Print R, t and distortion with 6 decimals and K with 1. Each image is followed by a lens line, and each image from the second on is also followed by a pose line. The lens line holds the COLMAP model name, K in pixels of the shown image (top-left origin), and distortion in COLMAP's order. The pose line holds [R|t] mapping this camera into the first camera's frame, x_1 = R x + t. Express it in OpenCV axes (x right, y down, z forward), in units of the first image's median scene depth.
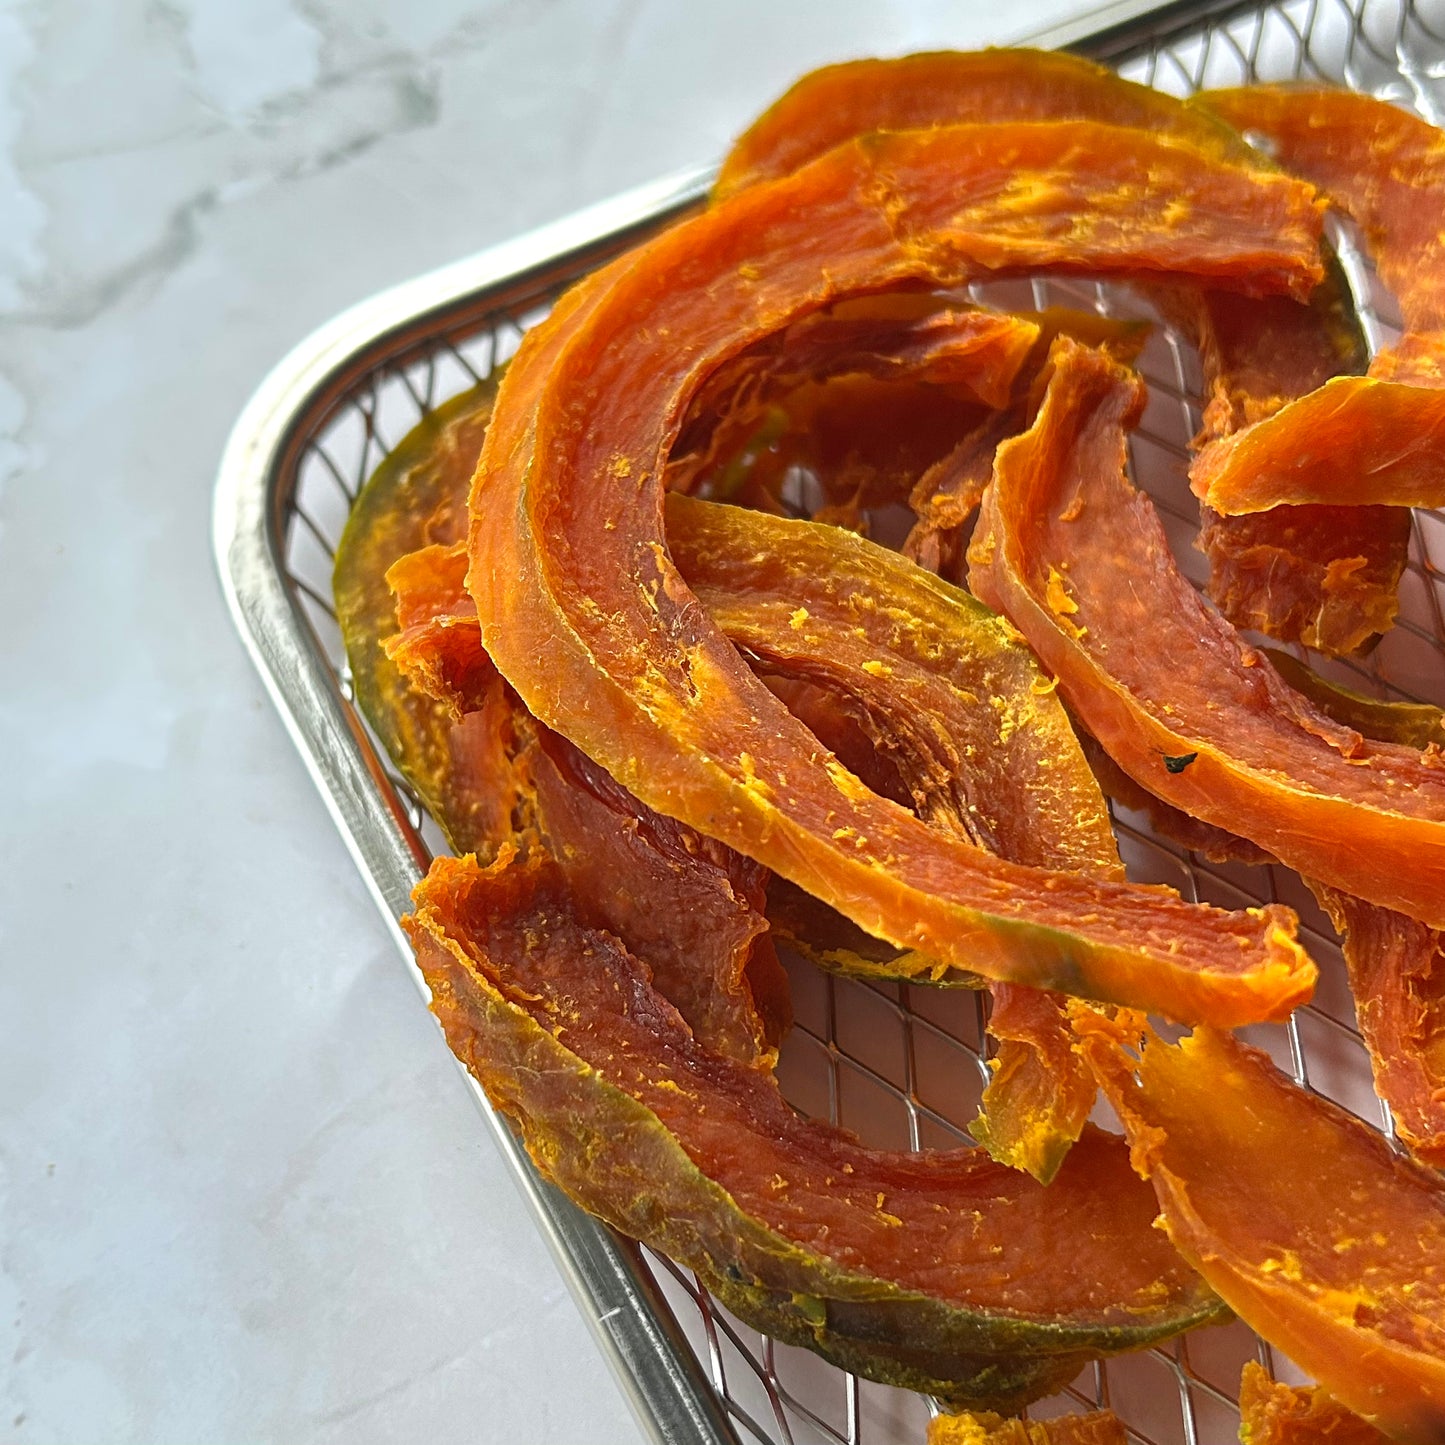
lens RADIAL K [[1944.2, 0, 651.7], [0, 1944.2, 814.2], [0, 0, 1]] dist [0.181225, -0.682613]
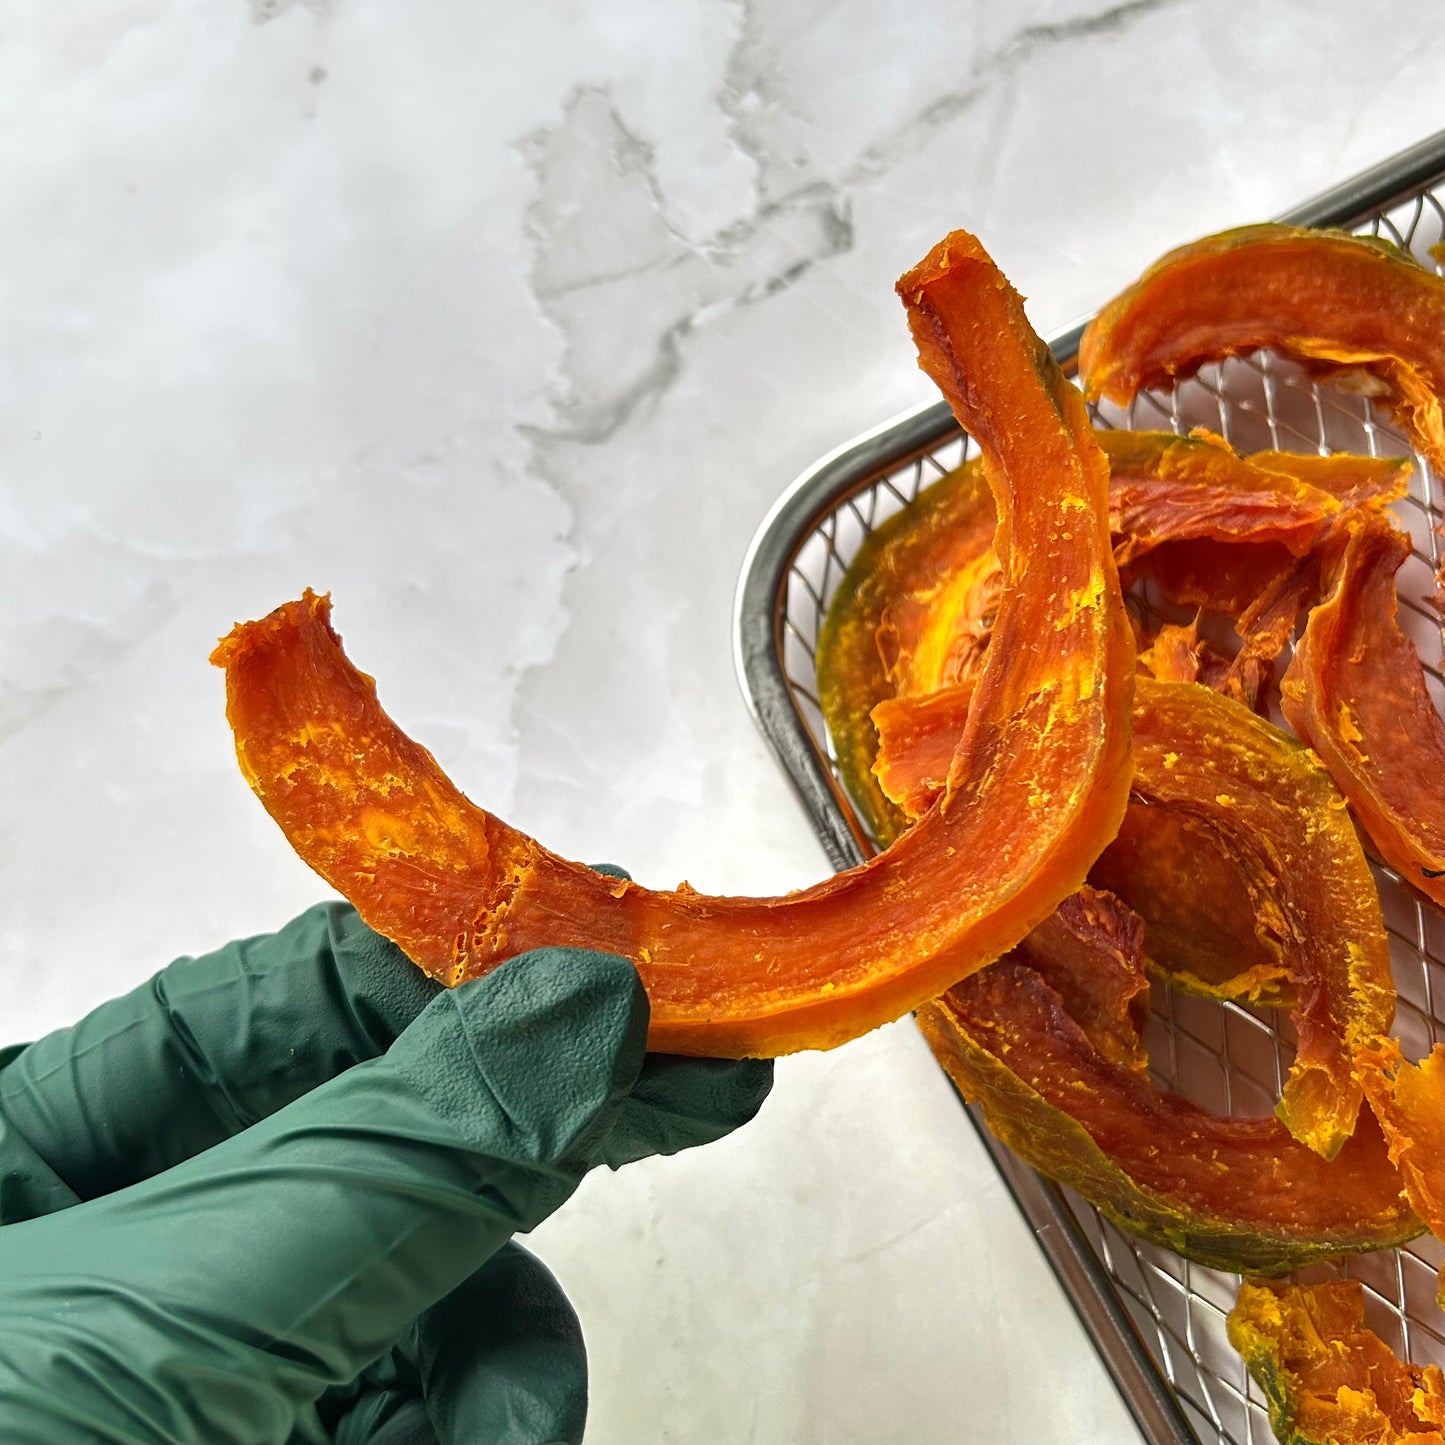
lens RADIAL K [[1493.0, 0, 775.3], [0, 1493.0, 760.4], [0, 0, 1]] dist [0.027888, -0.087496]
pose [[0.999494, -0.005699, -0.031308, -0.179031], [0.013859, 0.963589, 0.267028, -0.394910], [0.028646, -0.267326, 0.963180, -0.065454]]
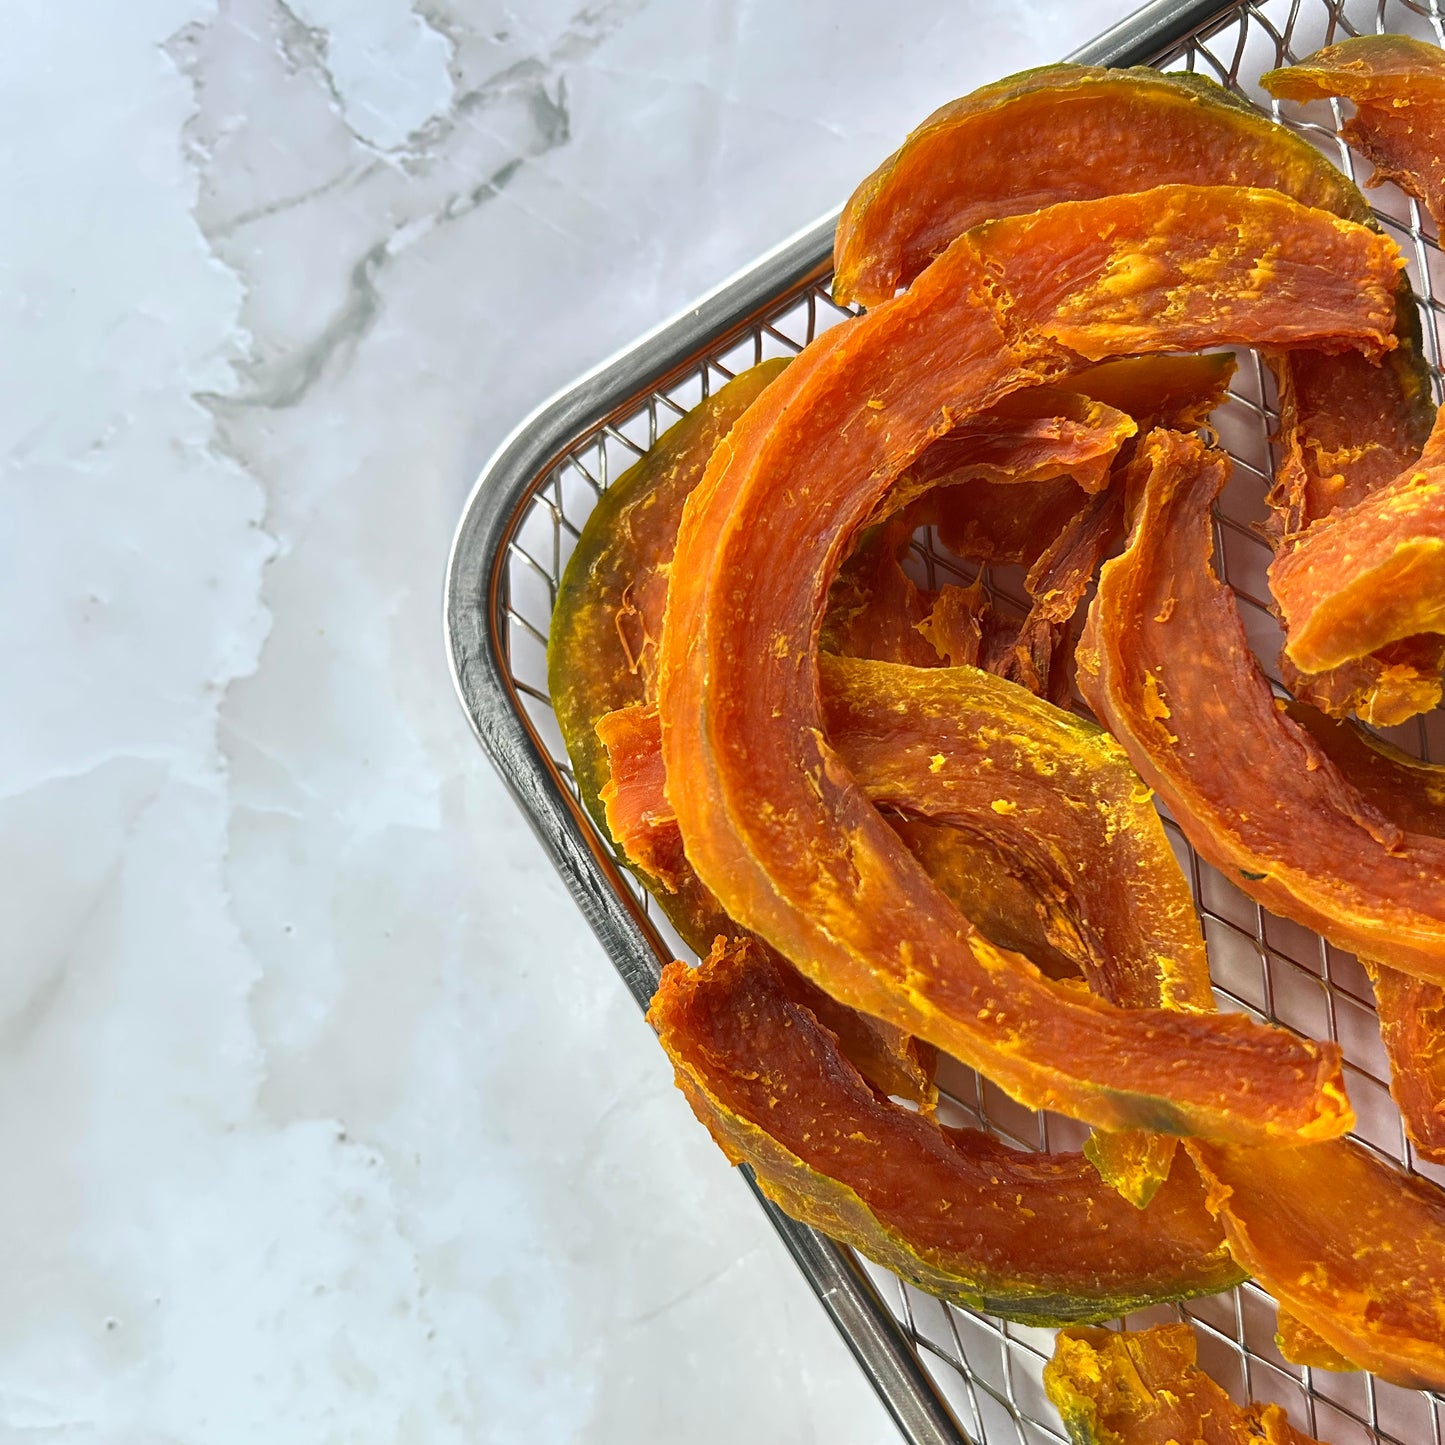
lens RADIAL K [[1461.9, 0, 731.2], [0, 1461.9, 807.4], [0, 0, 1]] dist [0.109529, -0.356568]
pose [[0.994674, -0.078610, -0.066658, 0.006199], [0.098745, 0.912155, 0.397772, -0.448193], [0.029533, -0.402236, 0.915060, 0.148513]]
